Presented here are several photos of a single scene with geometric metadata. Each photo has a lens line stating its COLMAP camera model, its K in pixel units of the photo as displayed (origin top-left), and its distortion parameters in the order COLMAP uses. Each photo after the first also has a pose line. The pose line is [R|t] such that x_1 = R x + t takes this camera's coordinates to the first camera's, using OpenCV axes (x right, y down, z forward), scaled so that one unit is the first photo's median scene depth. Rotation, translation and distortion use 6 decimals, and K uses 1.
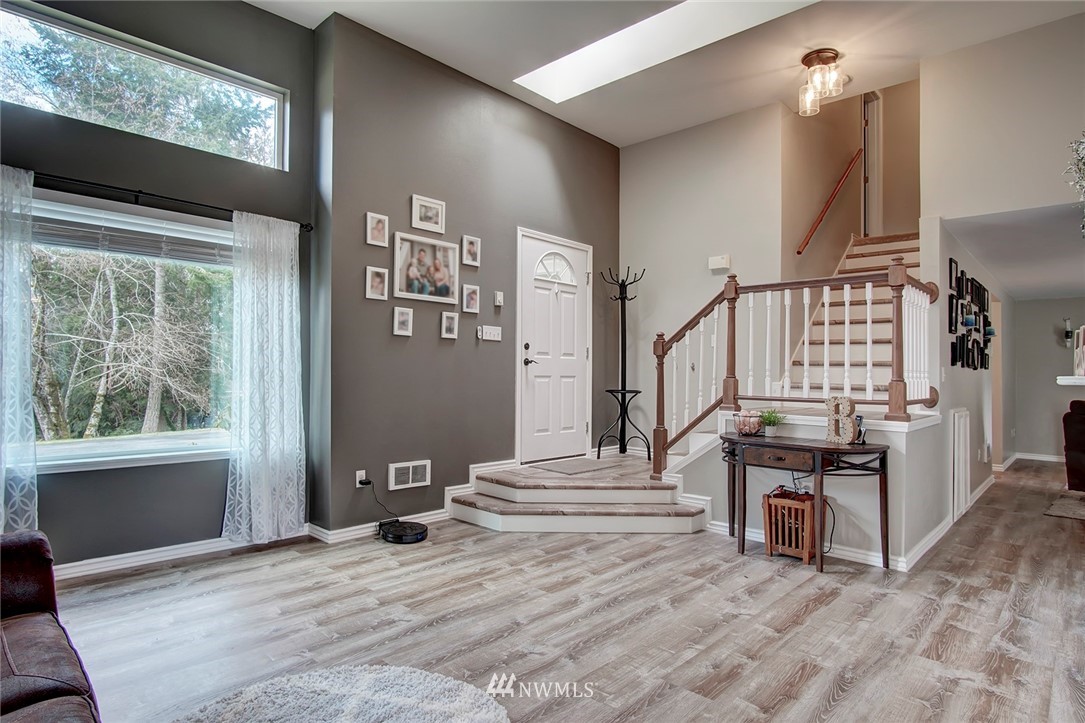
lens RADIAL K [[593.2, 0, 540.6], [0, 593.2, 371.5], [0, 0, 1]] dist [-0.031996, 0.001749]
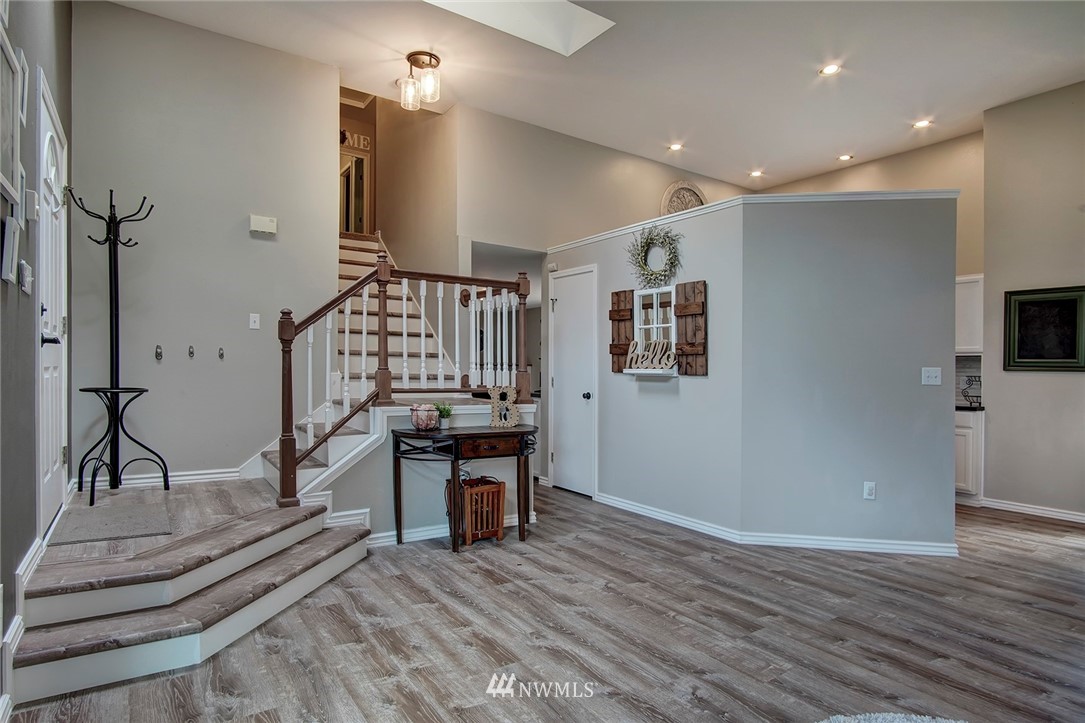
lens RADIAL K [[593.2, 0, 540.6], [0, 593.2, 371.5], [0, 0, 1]] dist [-0.031996, 0.001749]
pose [[0.207685, -0.016157, 0.978062, -0.611573], [-0.016546, 0.999663, 0.020027, -0.010423], [-0.978056, -0.020342, 0.207348, 0.707913]]
